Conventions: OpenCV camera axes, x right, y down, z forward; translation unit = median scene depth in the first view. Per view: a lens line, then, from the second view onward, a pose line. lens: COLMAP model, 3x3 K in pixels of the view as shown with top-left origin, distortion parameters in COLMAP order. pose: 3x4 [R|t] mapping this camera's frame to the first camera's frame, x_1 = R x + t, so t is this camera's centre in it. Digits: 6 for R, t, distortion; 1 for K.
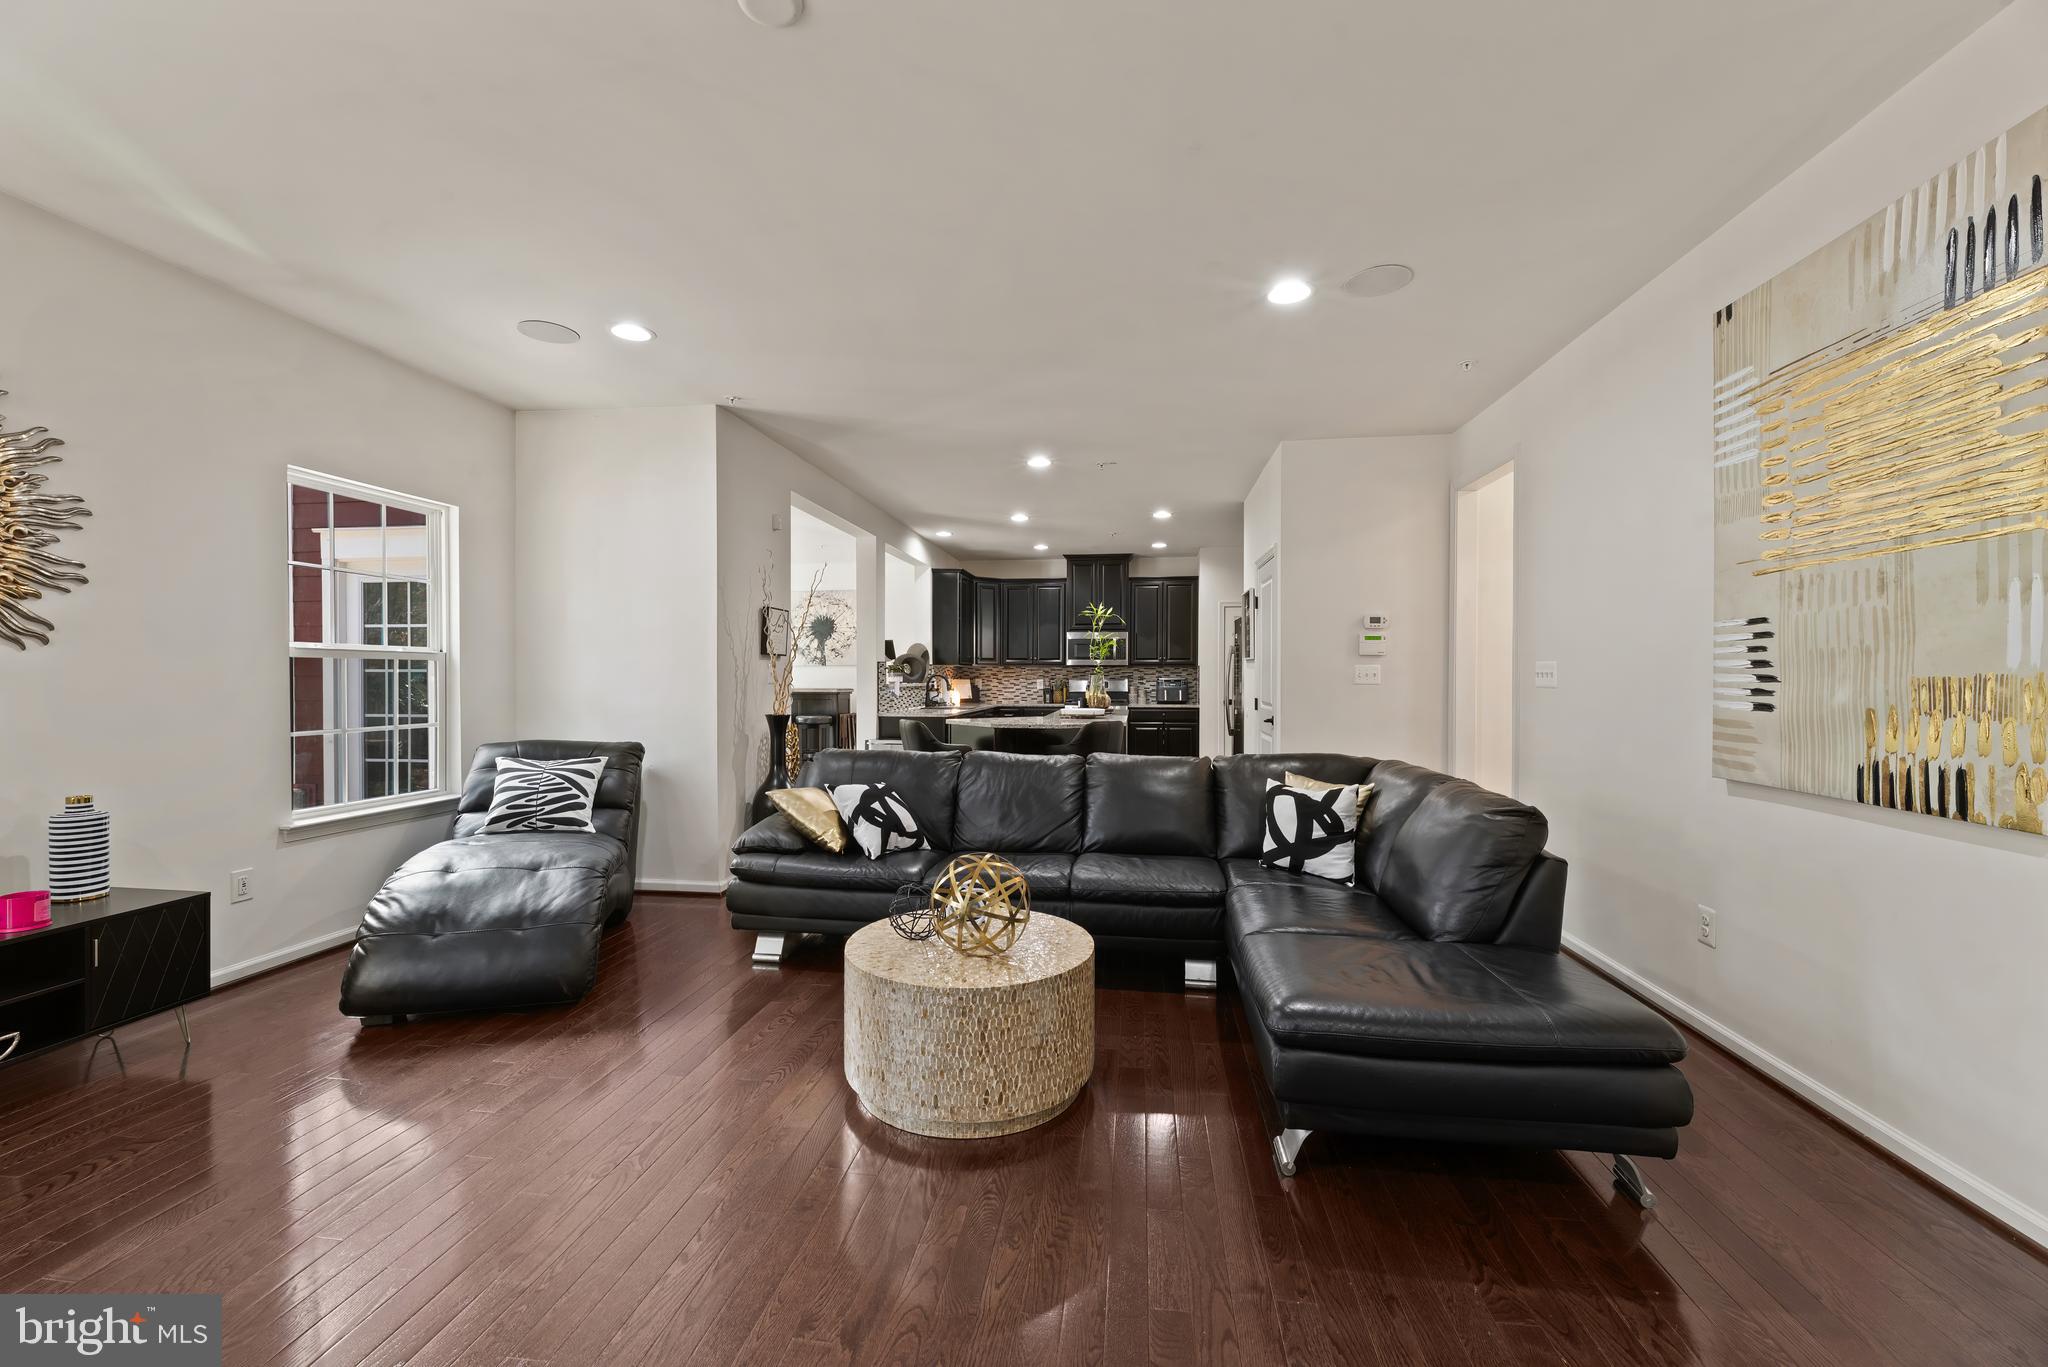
lens RADIAL K [[822.9, 0, 1027.5], [0, 822.9, 686.5], [0, 0, 1]] dist [-0.000523, 0.000685]
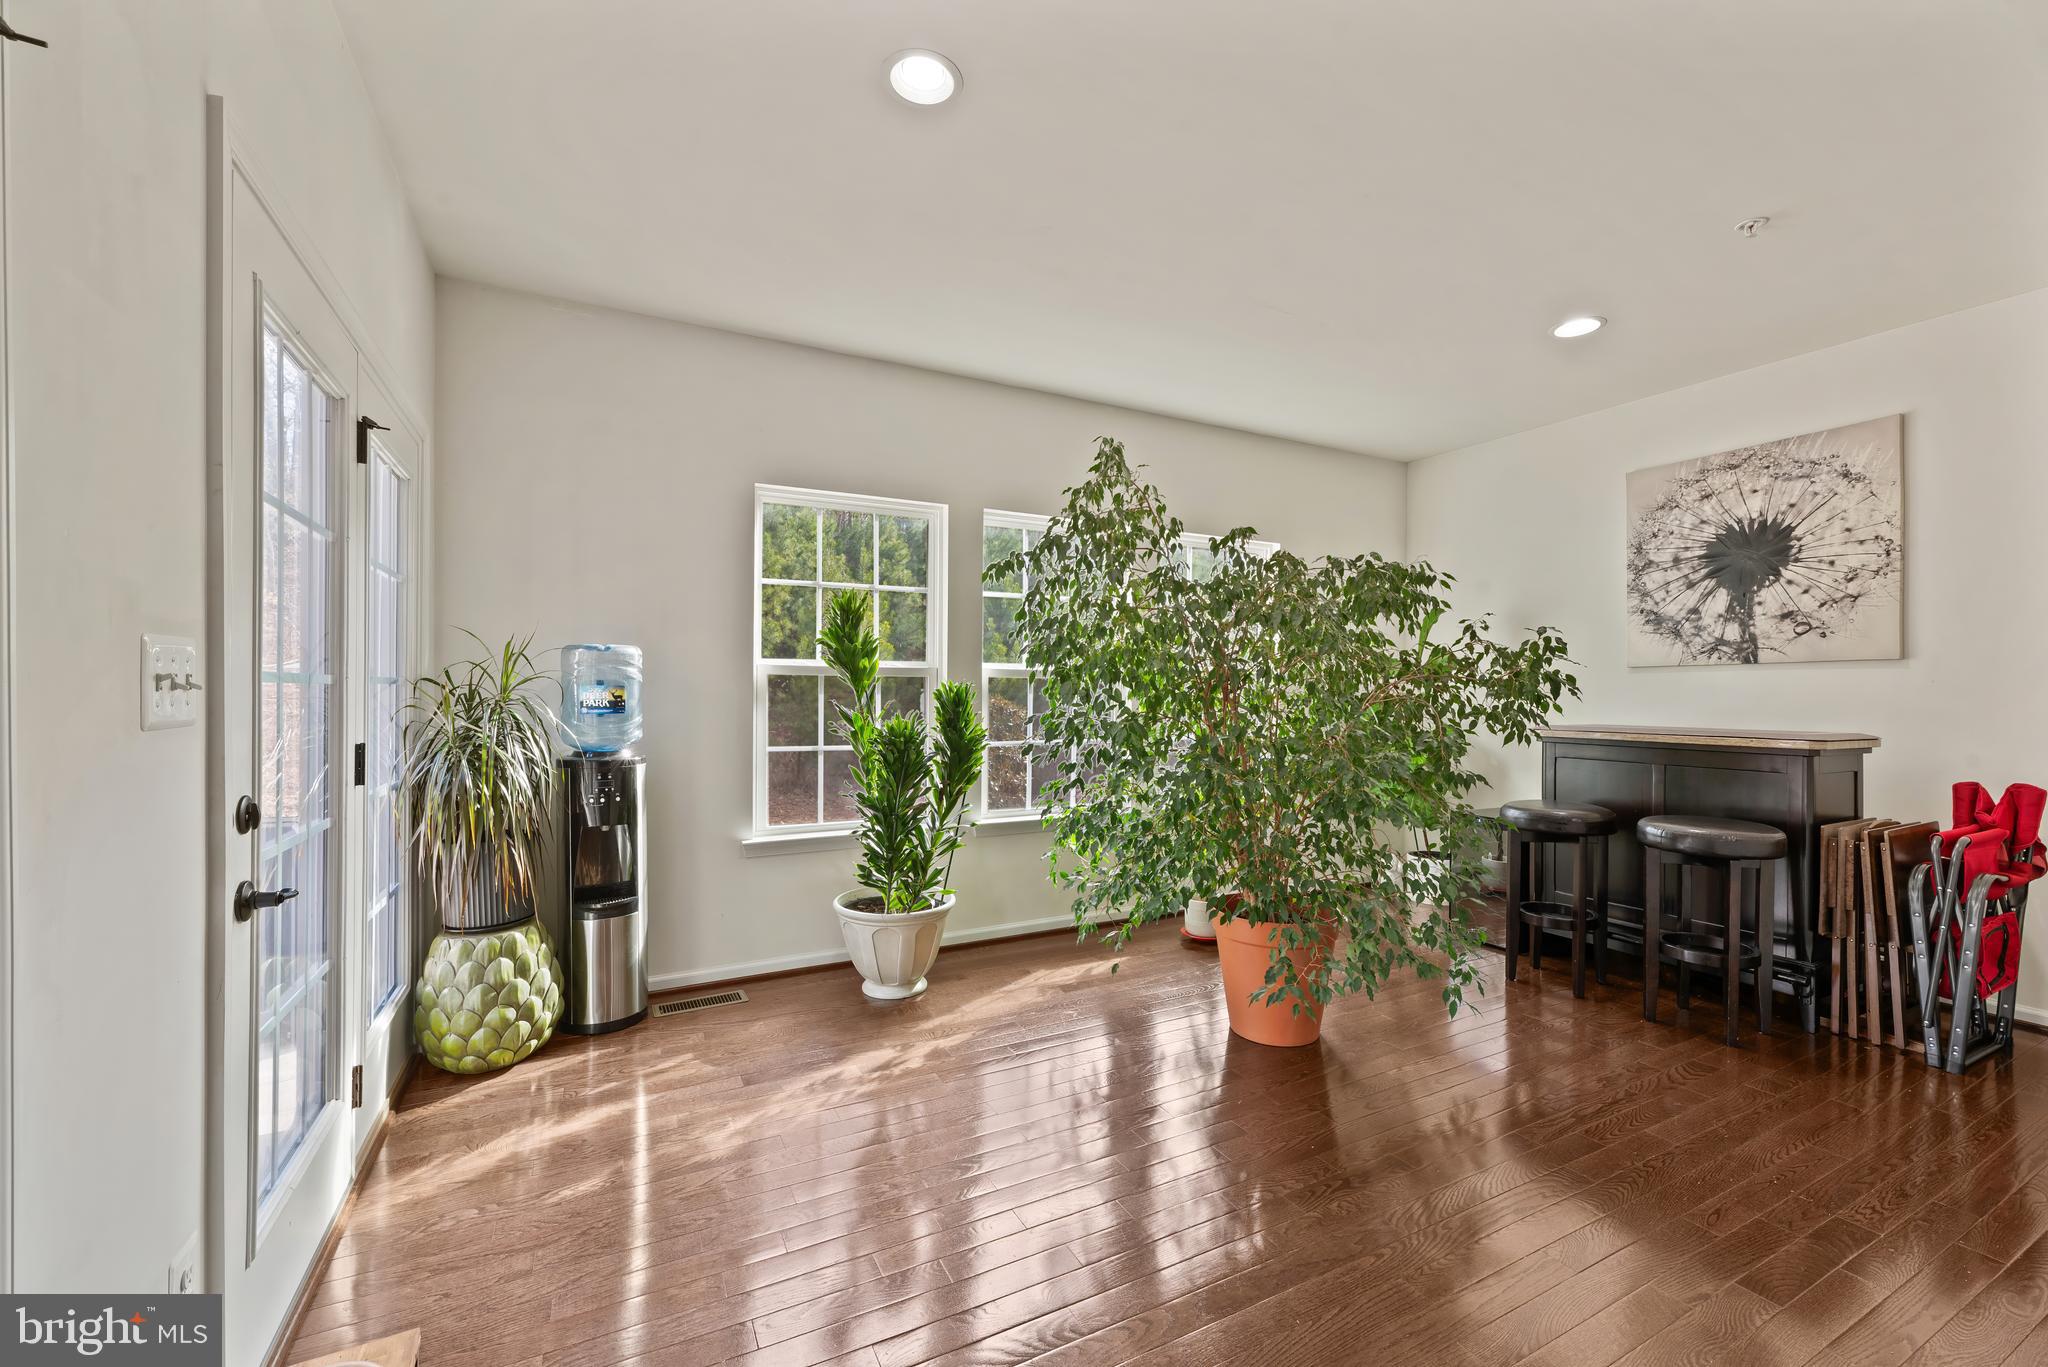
lens RADIAL K [[822.9, 0, 1022.3], [0, 822.9, 691.6], [0, 0, 1]] dist [-0.000523, 0.000685]
pose [[0.572441, 0.001917, -0.819943, -0.140004], [-0.010981, 0.999926, -0.005329, -0.008421], [0.819872, 0.012054, 0.572420, 0.554703]]
